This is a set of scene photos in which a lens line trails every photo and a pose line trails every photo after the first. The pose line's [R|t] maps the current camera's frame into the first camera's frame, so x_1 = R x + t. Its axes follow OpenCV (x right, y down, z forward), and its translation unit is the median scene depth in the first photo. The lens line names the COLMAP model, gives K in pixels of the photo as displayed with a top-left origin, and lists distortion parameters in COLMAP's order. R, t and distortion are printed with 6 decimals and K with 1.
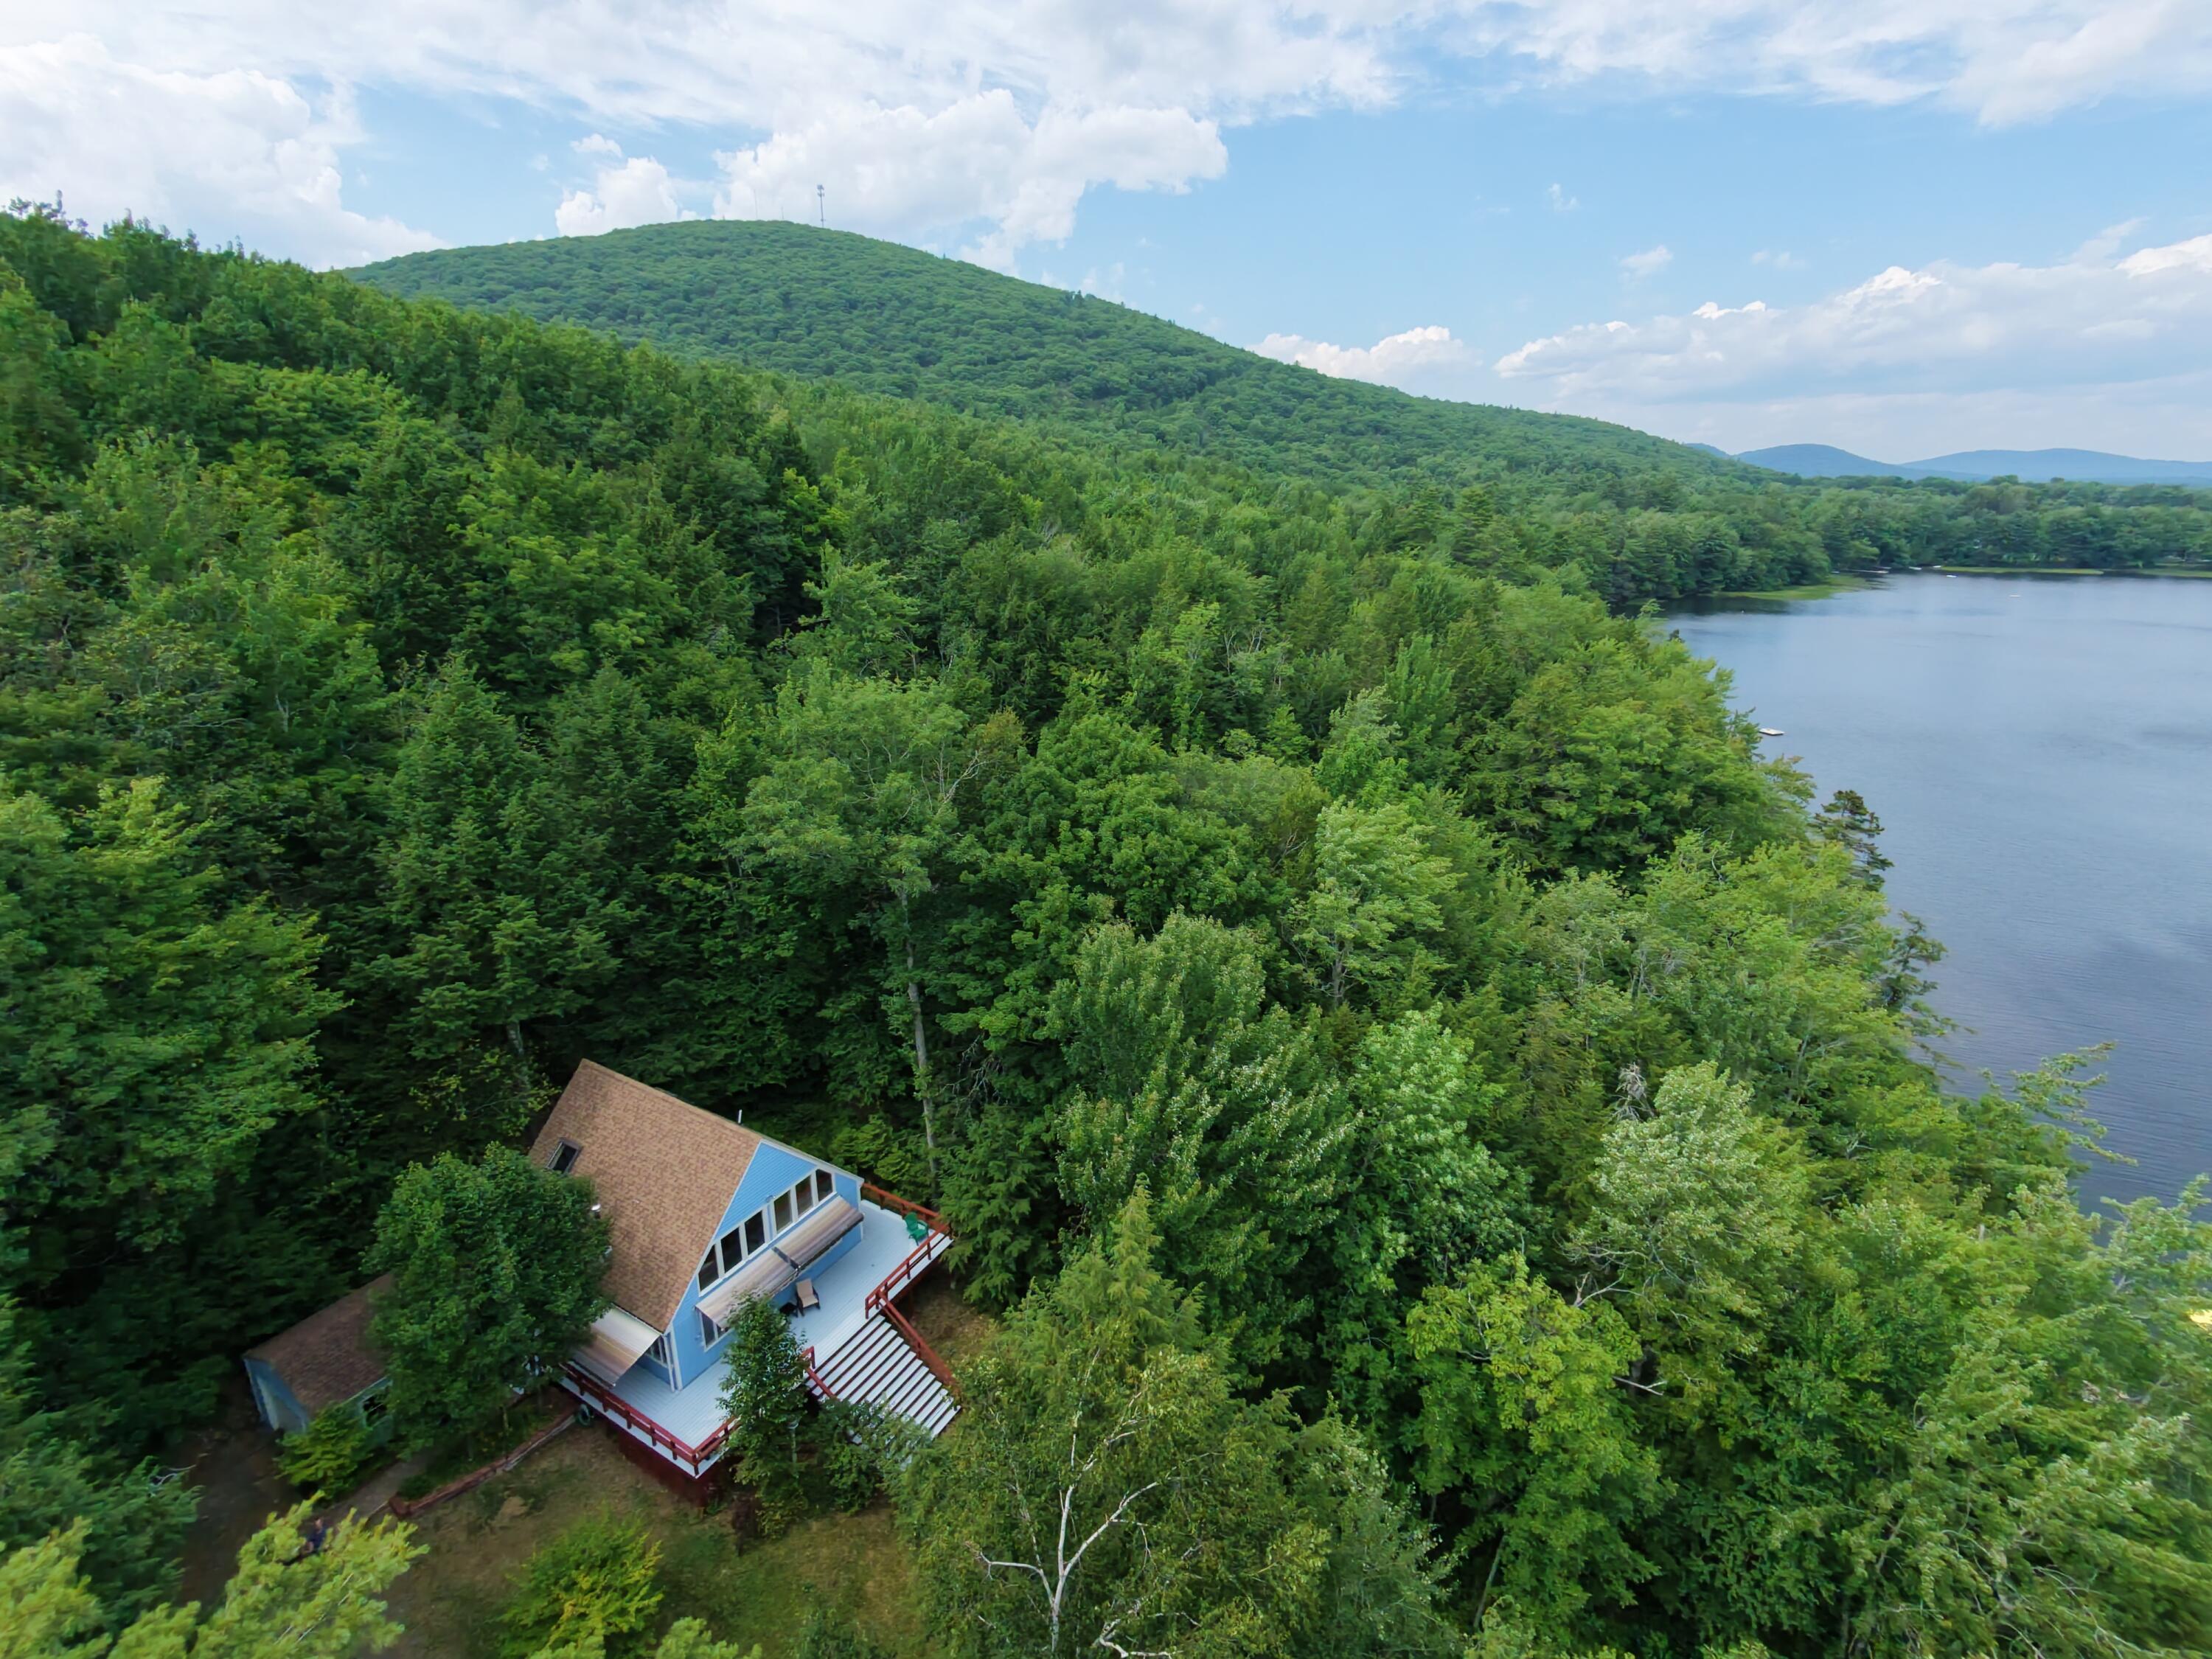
lens RADIAL K [[1076.3, 0, 1106.0], [0, 1076.3, 829.5], [0, 0, 1]] dist [0.001270, 0.000283]
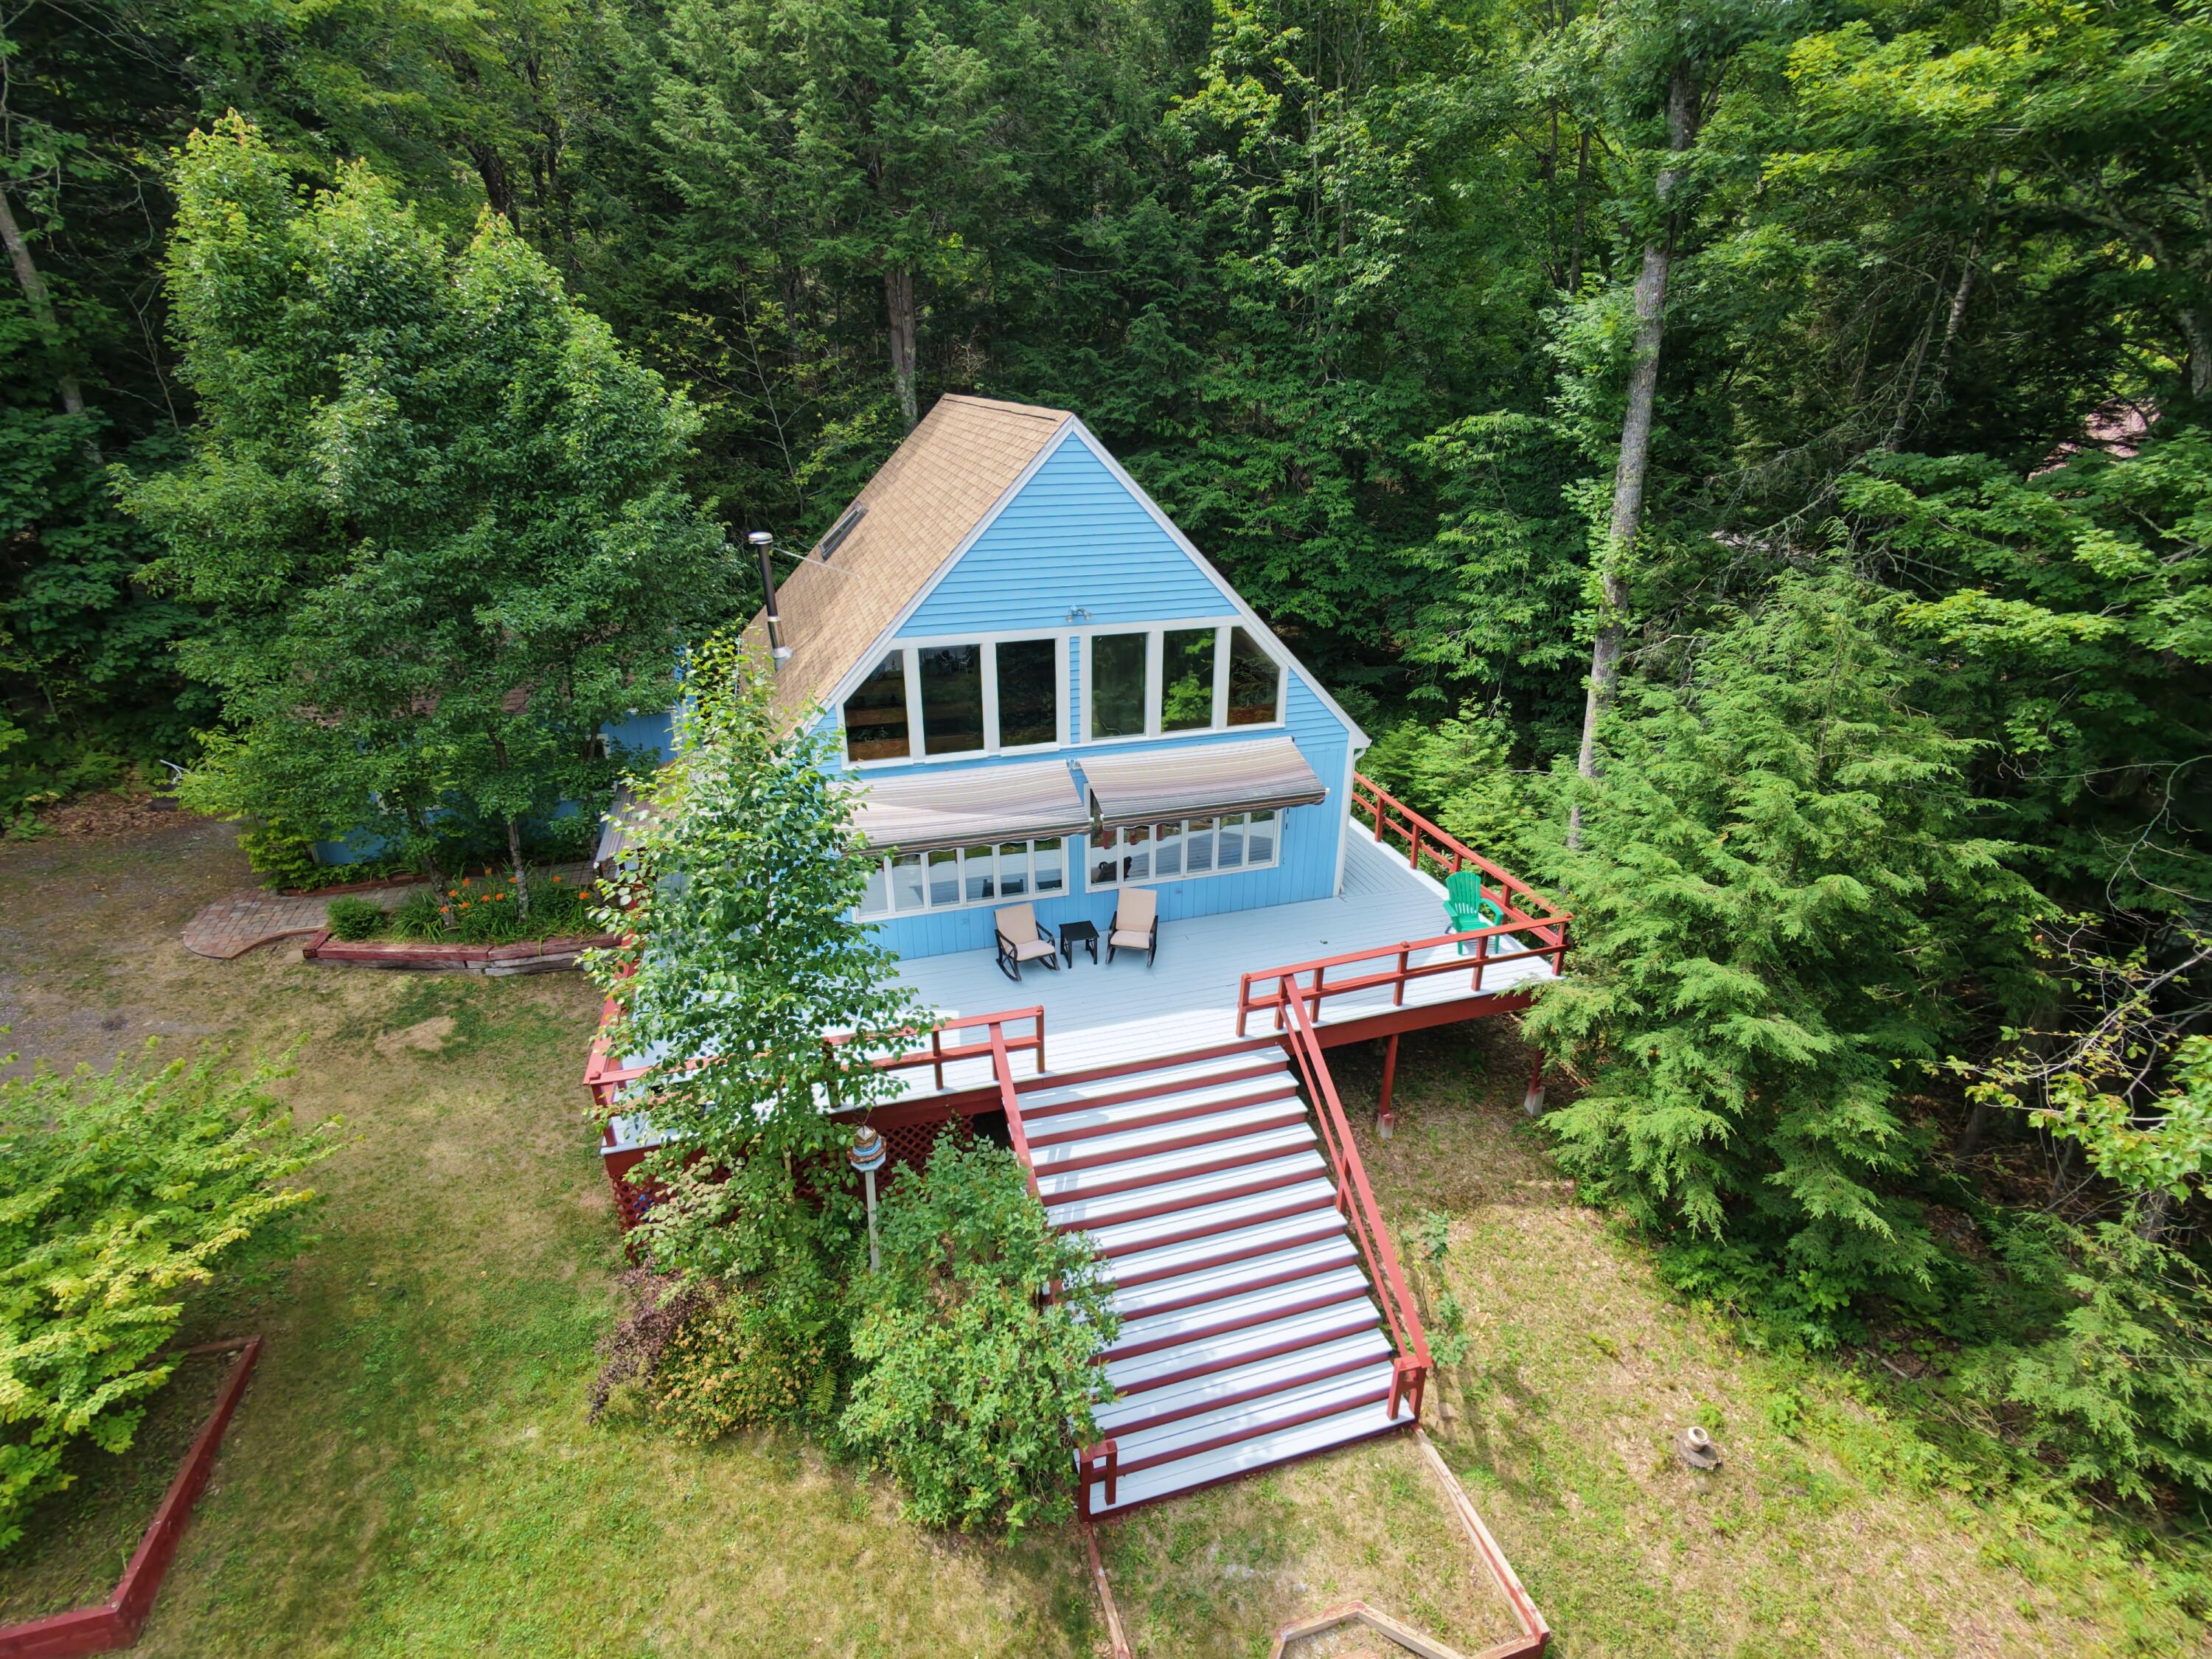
lens RADIAL K [[1042.0, 0, 1106.0], [0, 1042.0, 829.5], [0, 0, 1]] dist [0.002599, 0.000904]
pose [[0.739498, 0.267338, -0.617797, -0.065832], [-0.213209, 0.963527, 0.161736, 0.374111], [0.638502, 0.012116, 0.769524, 0.770912]]
